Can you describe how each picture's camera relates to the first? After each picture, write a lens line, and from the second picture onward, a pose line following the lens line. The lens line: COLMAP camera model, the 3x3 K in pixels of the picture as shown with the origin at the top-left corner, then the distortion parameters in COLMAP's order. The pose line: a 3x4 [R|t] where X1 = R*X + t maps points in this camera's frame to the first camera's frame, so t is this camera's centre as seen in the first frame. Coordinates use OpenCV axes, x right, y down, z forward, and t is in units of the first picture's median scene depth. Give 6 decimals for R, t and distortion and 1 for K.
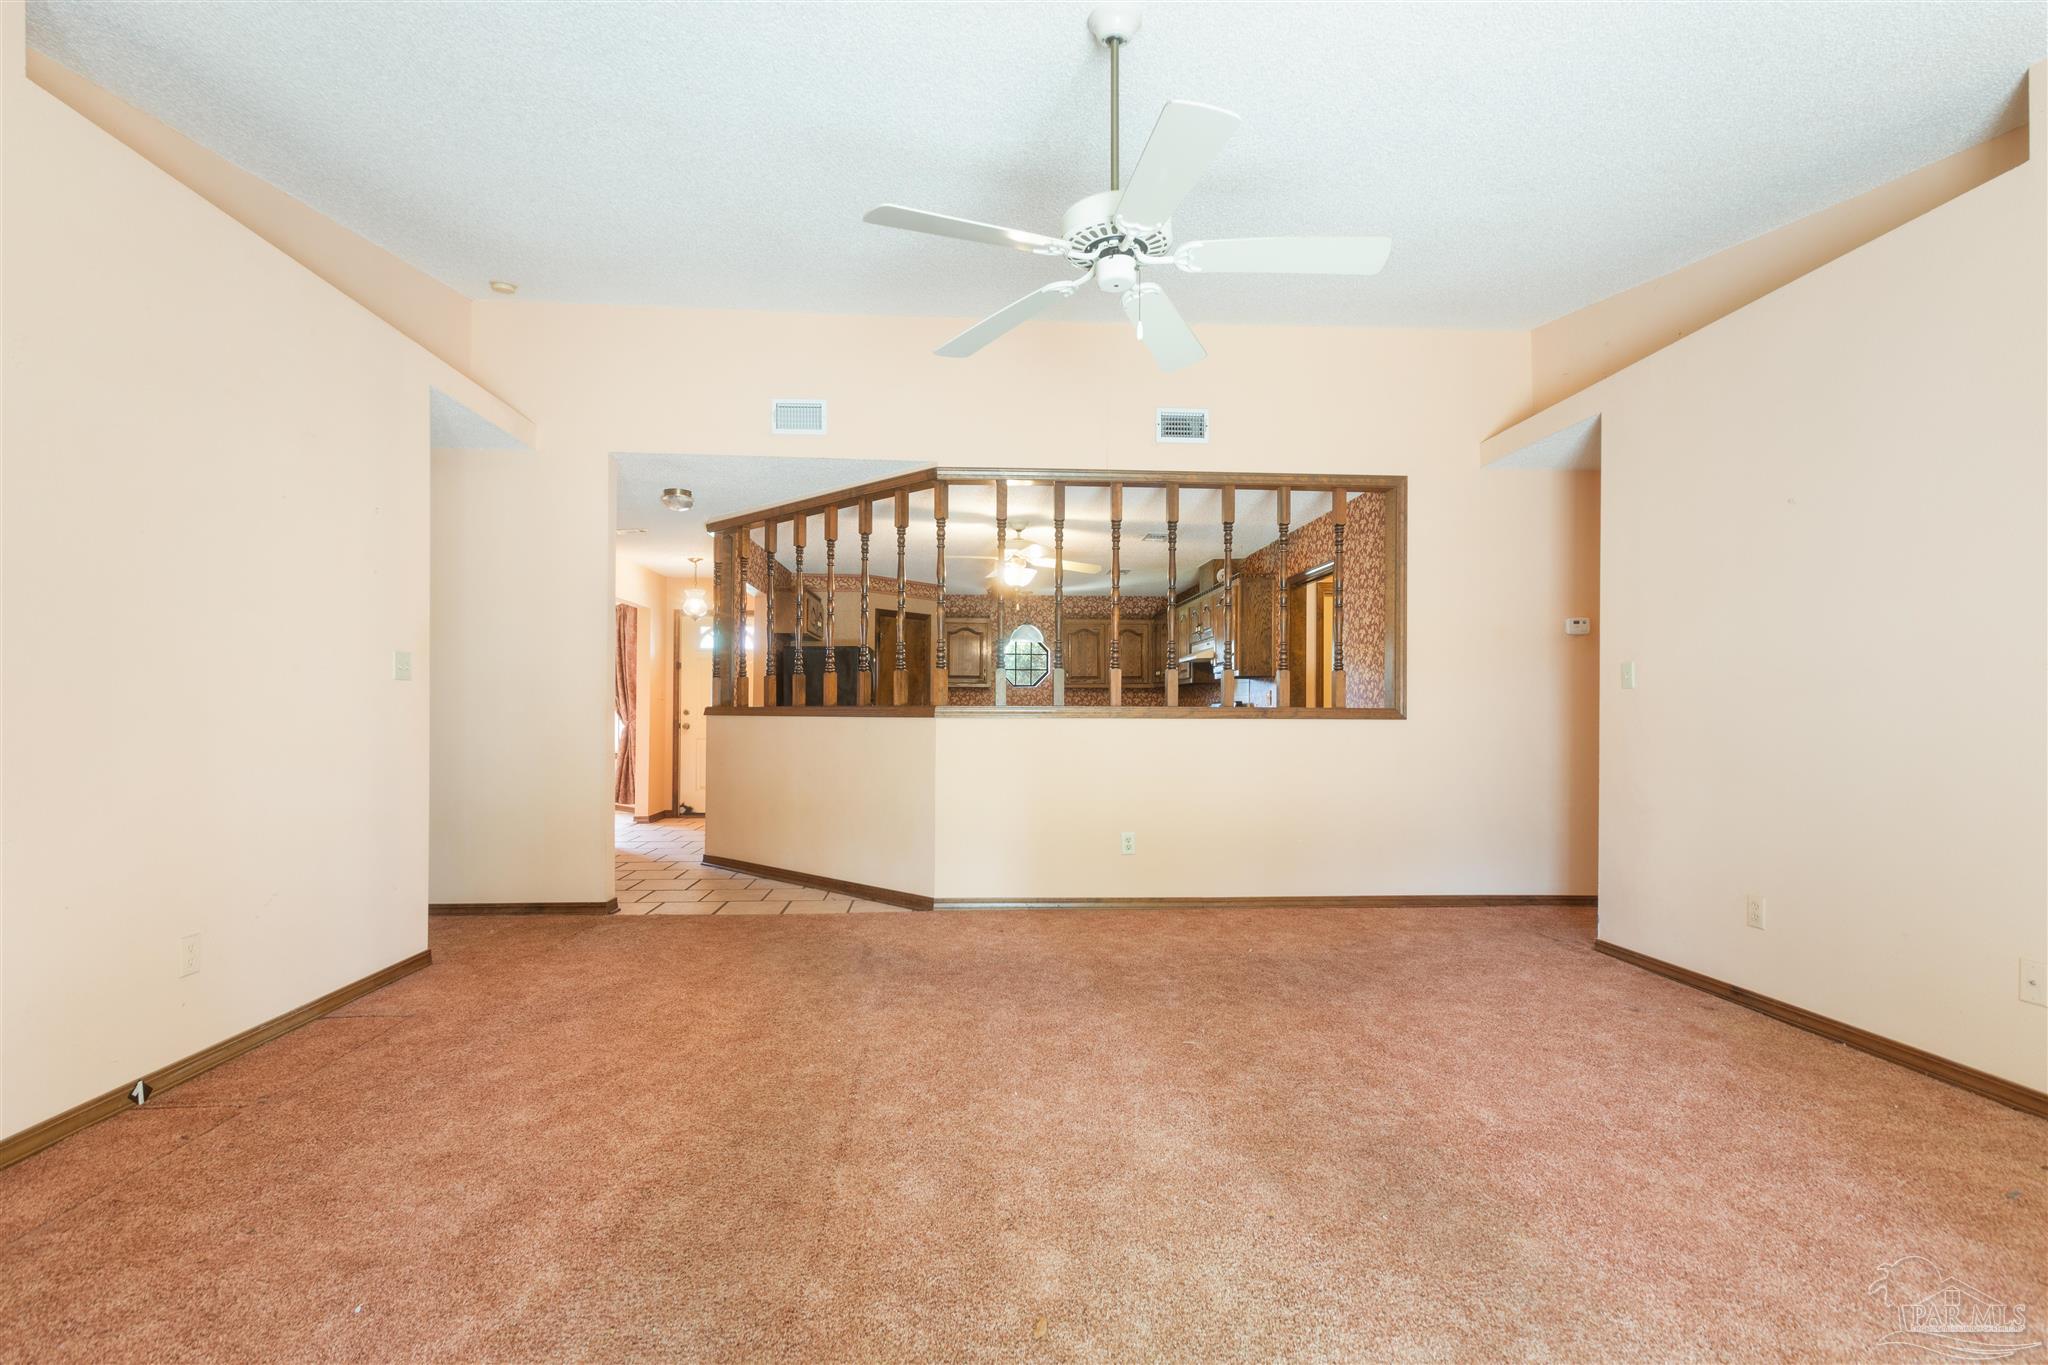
lens RADIAL K [[919.9, 0, 1020.5], [0, 919.9, 696.8], [0, 0, 1]] dist [0.002372, 0.000970]
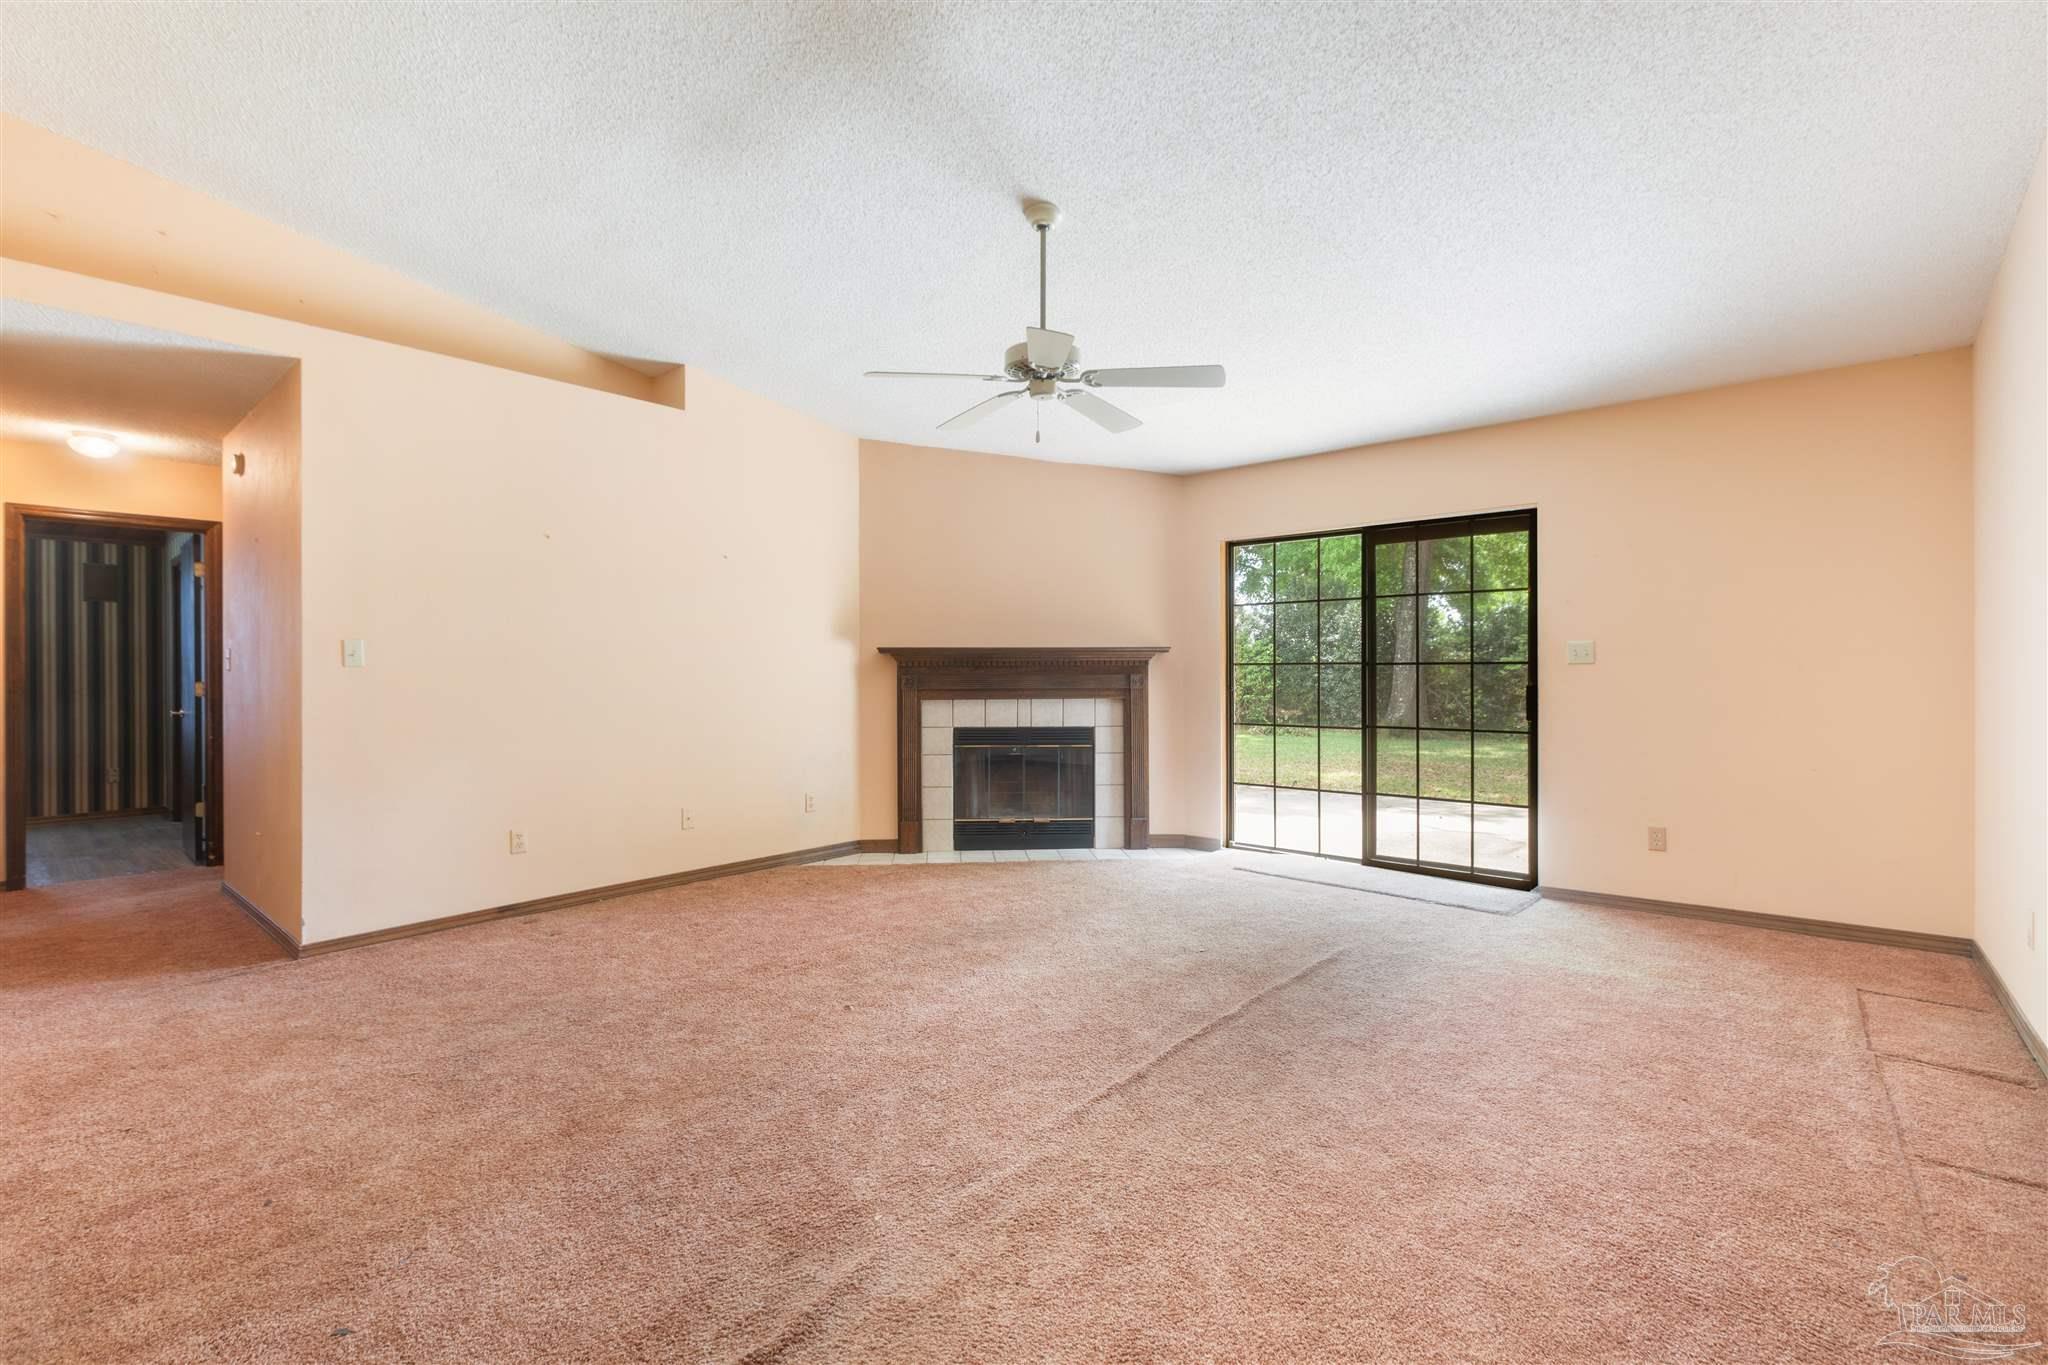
lens RADIAL K [[919.9, 0, 1003.8], [0, 919.9, 673.4], [0, 0, 1]] dist [0.002372, 0.000970]
pose [[-0.703523, -0.003874, 0.710662, -0.527229], [-0.009246, 0.999950, -0.003702, -0.004853], [-0.710612, -0.009175, -0.703524, 1.233118]]
